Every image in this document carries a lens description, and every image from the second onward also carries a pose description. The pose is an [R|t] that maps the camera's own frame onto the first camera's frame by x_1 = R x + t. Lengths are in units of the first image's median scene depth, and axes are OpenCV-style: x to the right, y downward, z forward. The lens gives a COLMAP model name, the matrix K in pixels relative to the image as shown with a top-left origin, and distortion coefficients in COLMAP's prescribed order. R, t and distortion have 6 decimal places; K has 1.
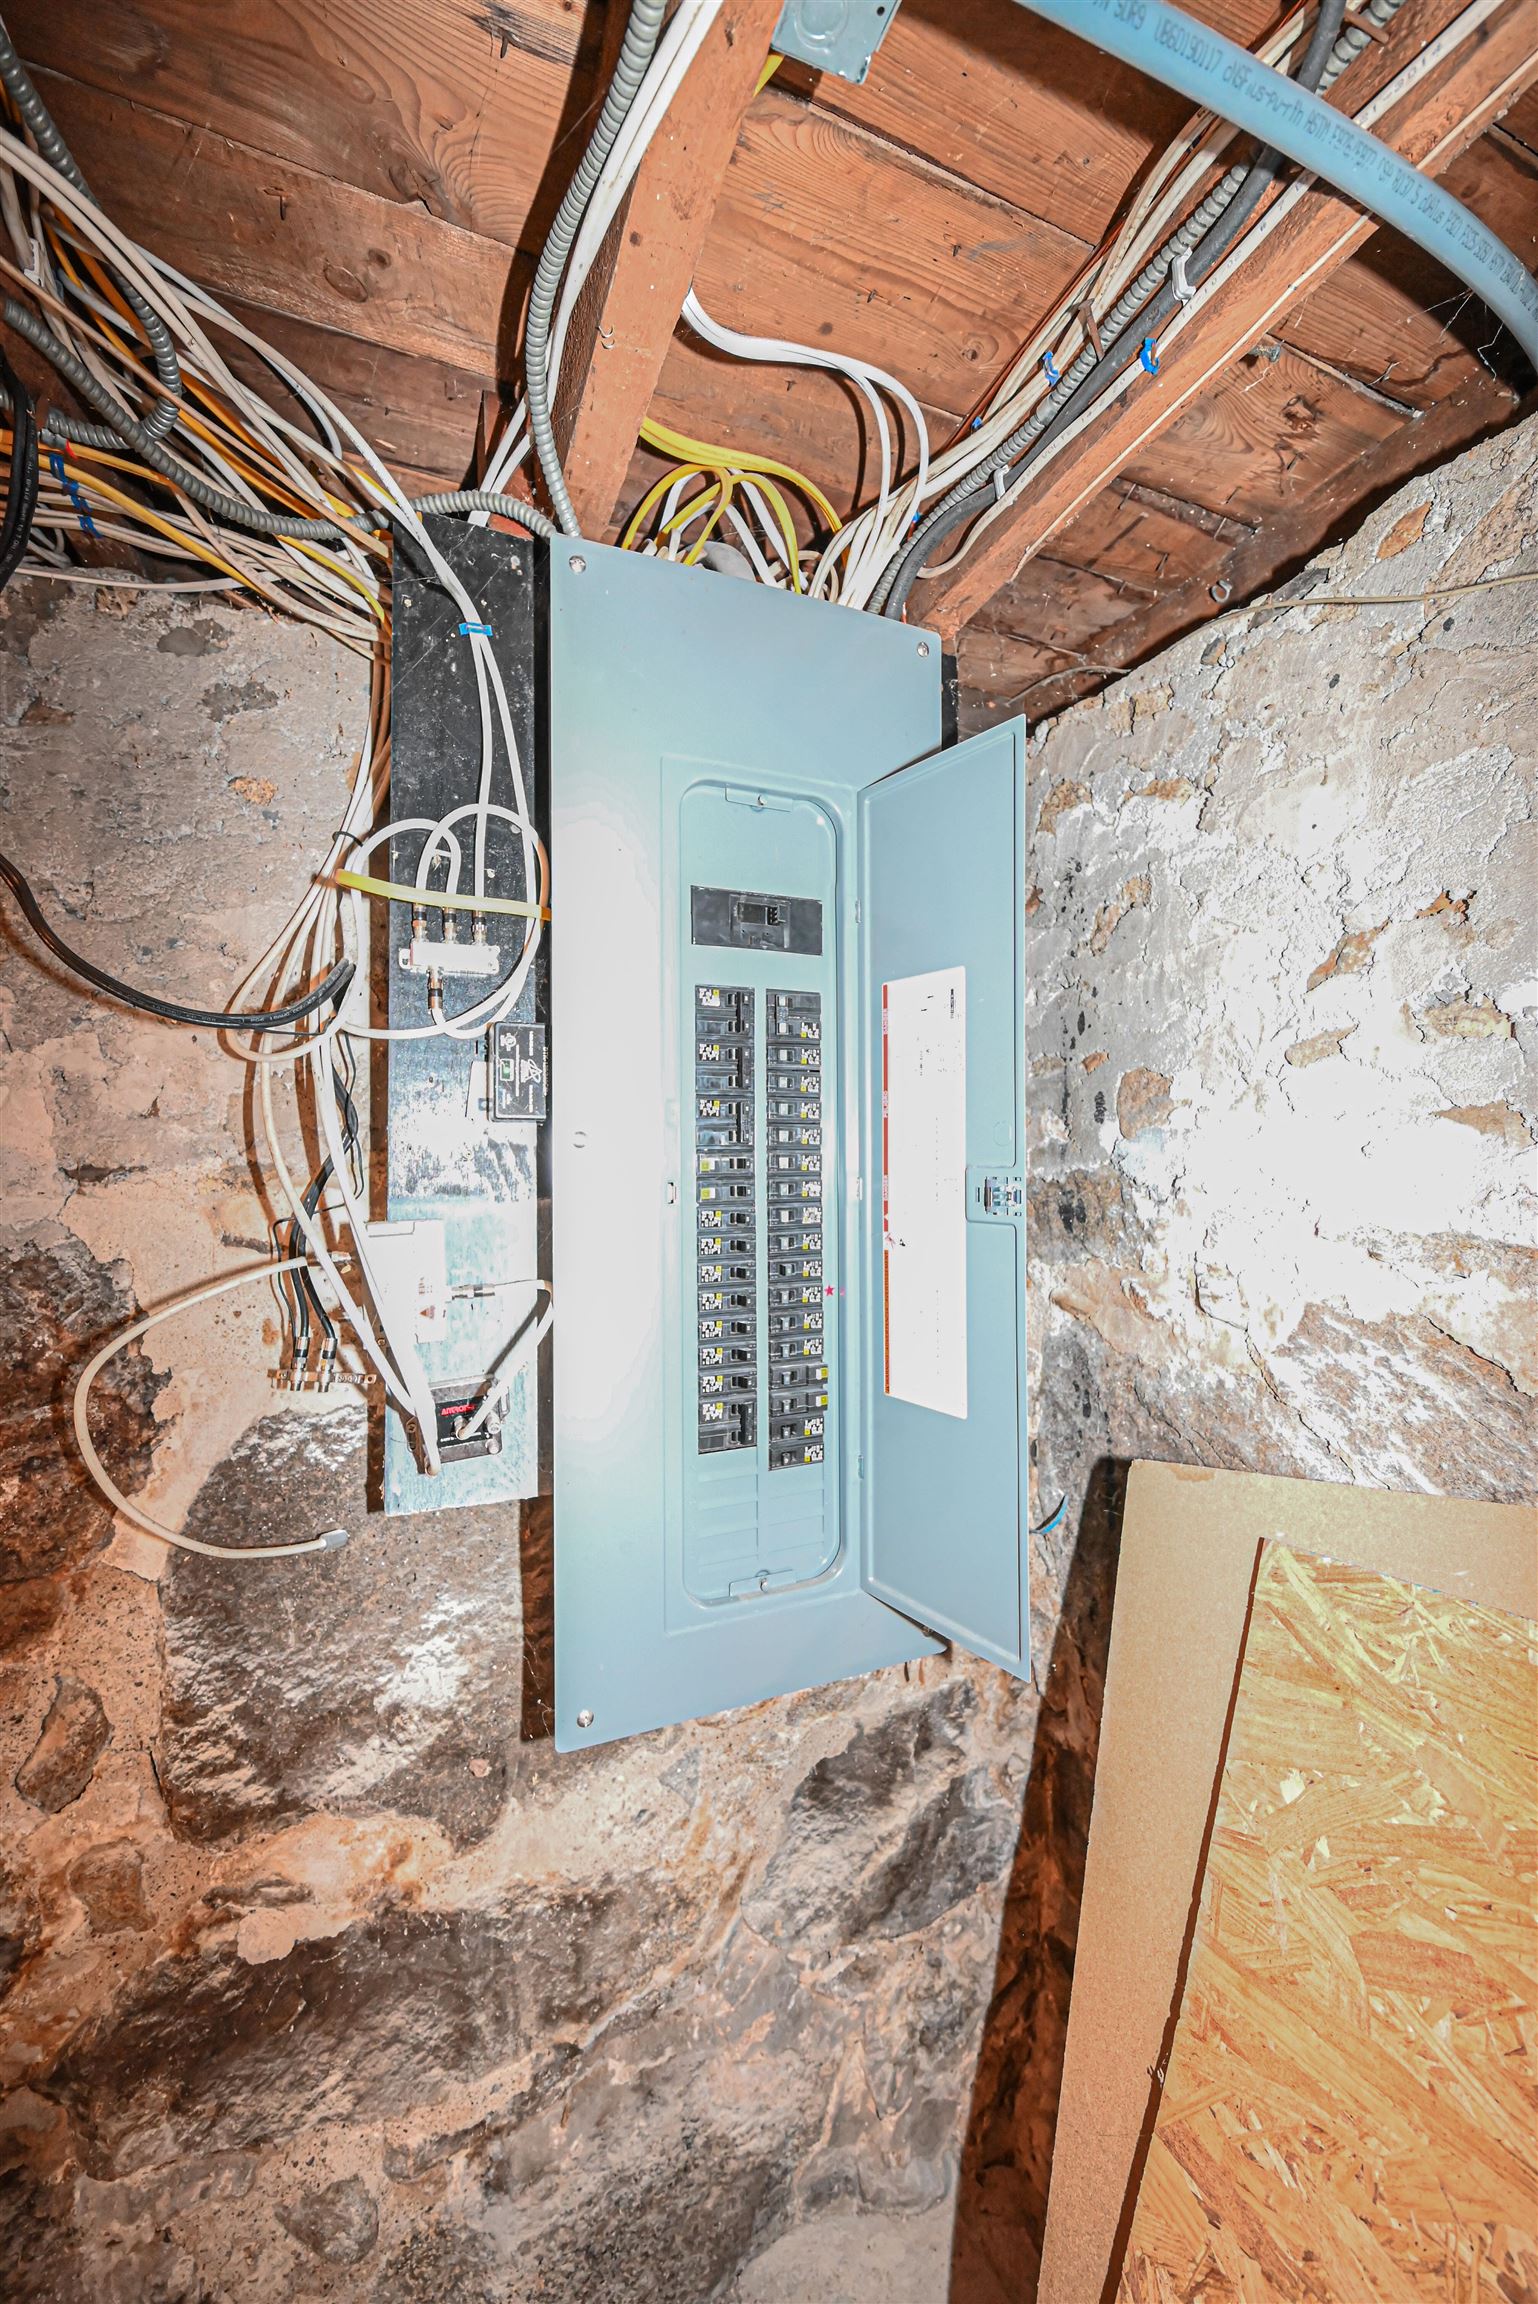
lens RADIAL K [[902.0, 0, 768.6], [0, 902.0, 1151.0], [0, 0, 1]] dist [-0.003738, 0.000653]
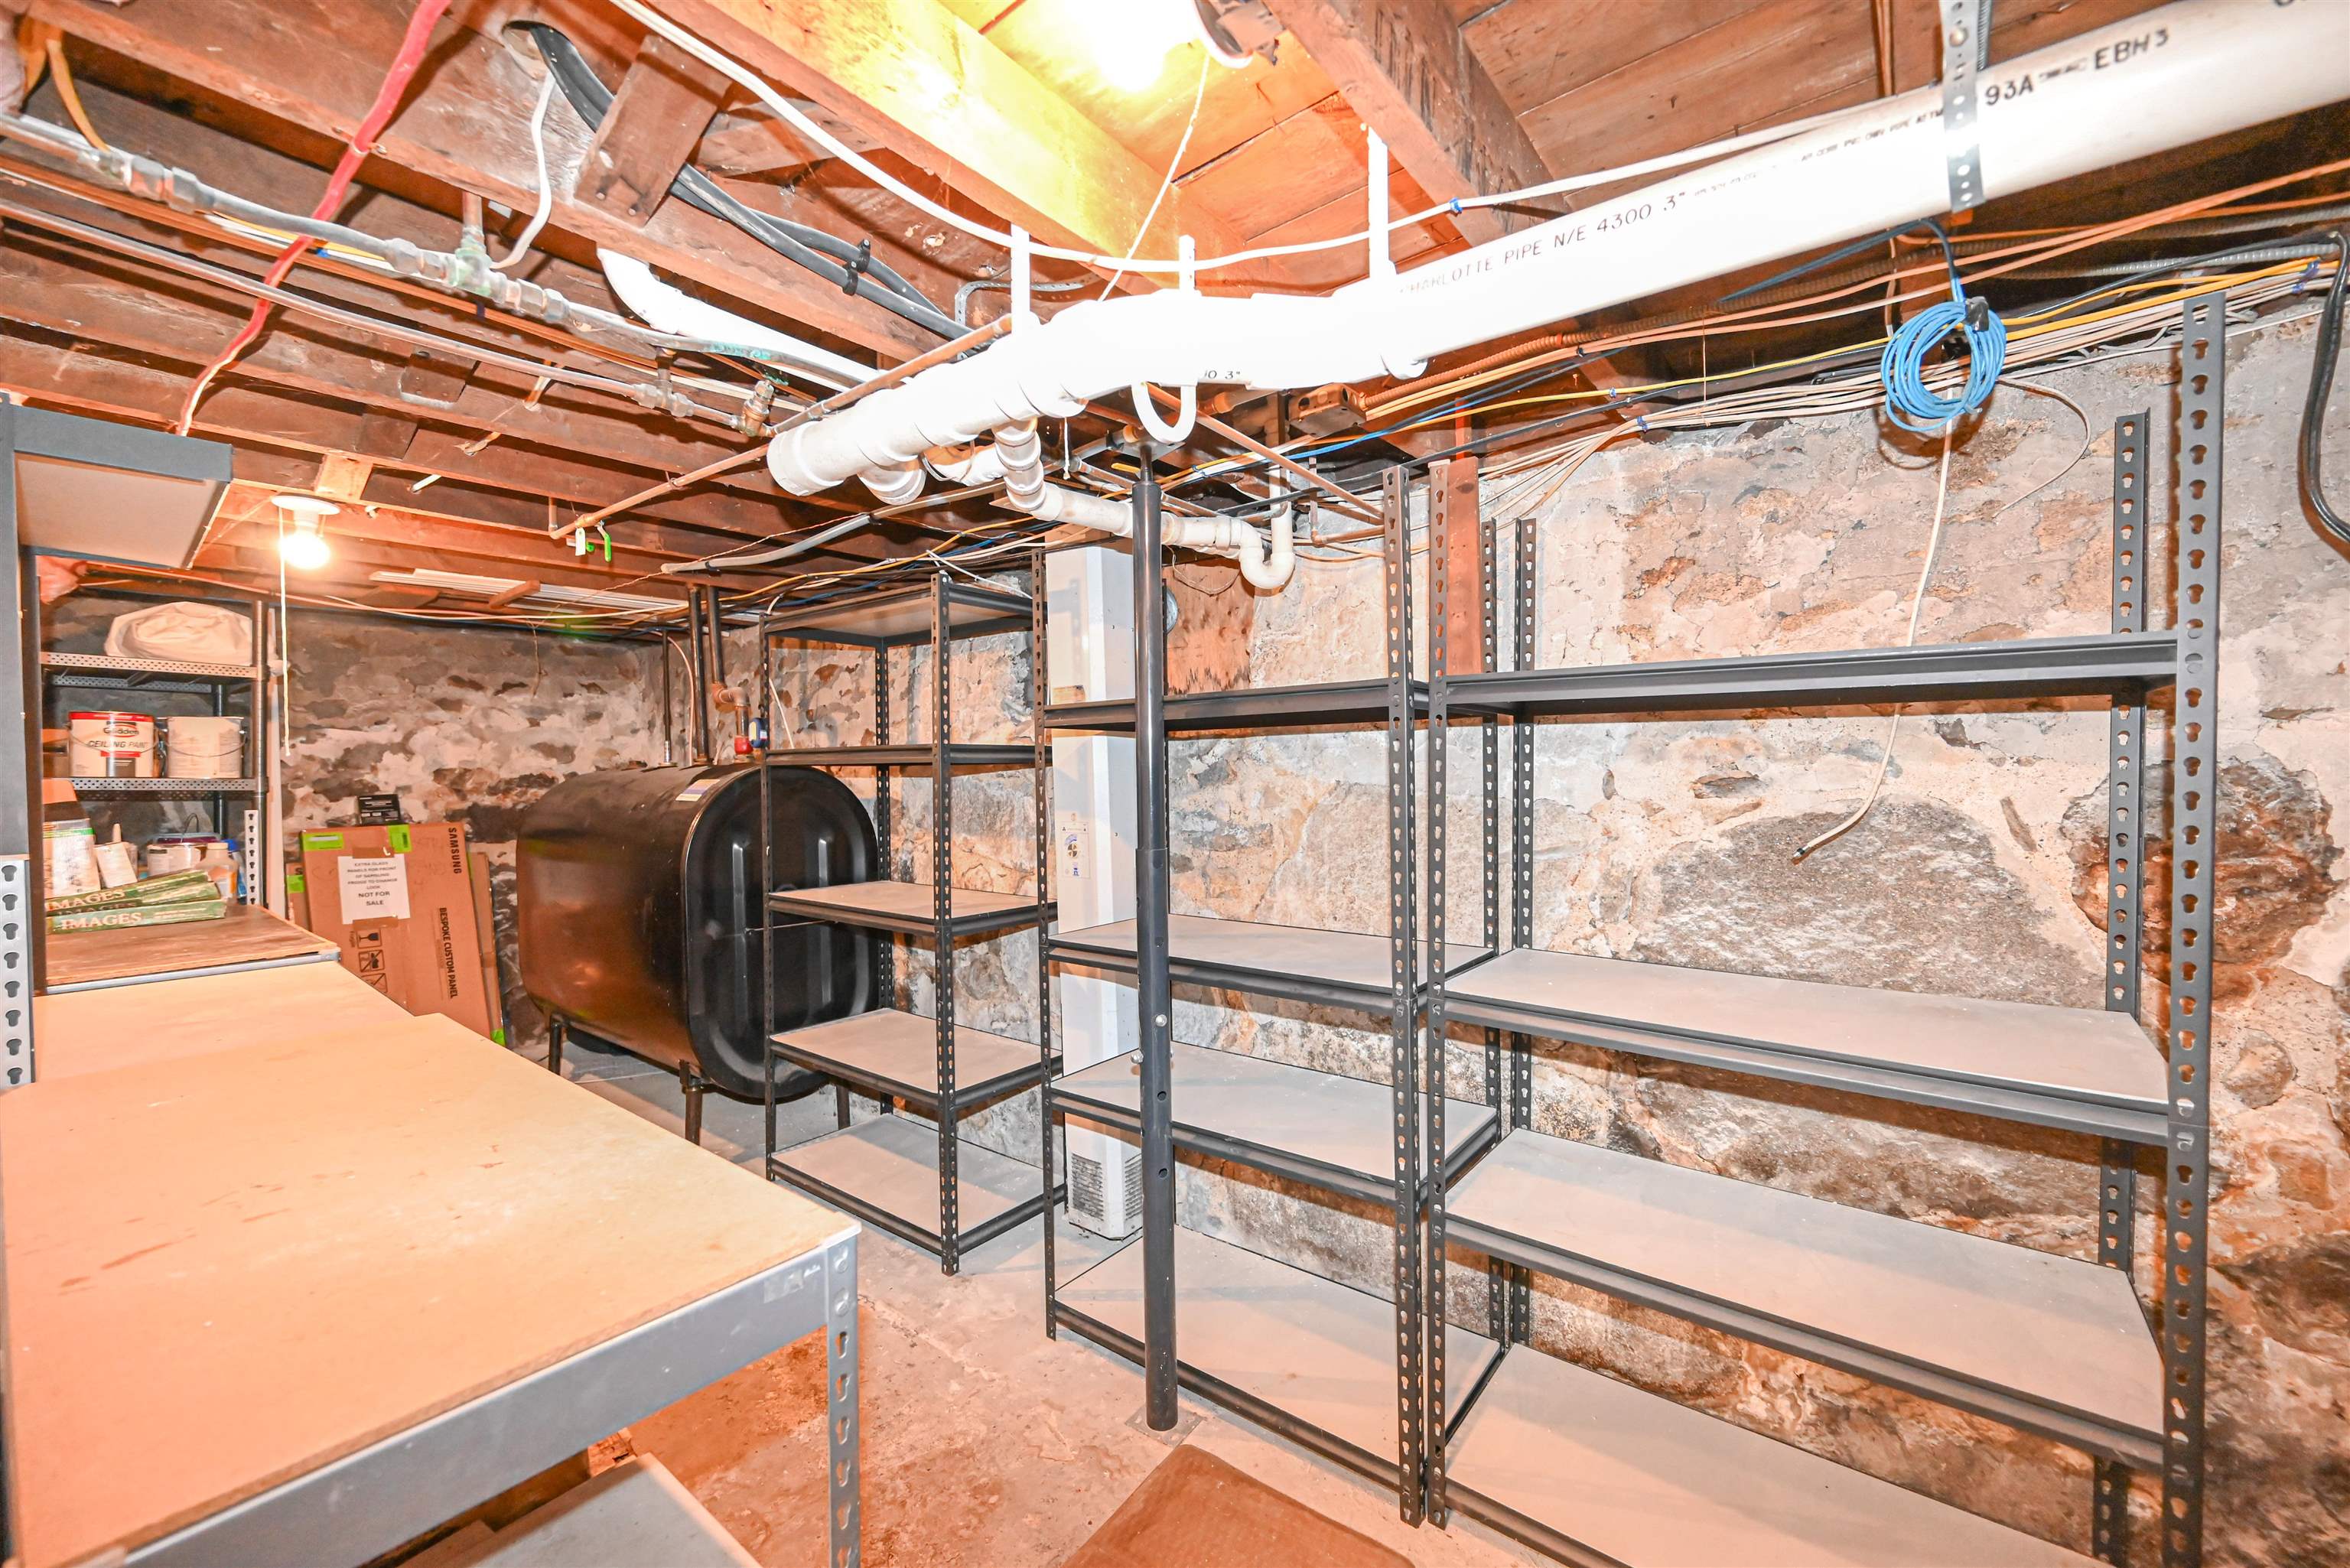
lens RADIAL K [[919.9, 0, 1173.8], [0, 919.9, 779.7], [0, 0, 1]] dist [-0.003738, 0.000653]
pose [[0.487325, 0.023635, -0.872901, -0.297589], [0.011609, 0.999370, 0.033540, 0.062483], [0.873143, -0.026478, 0.486744, -1.407089]]
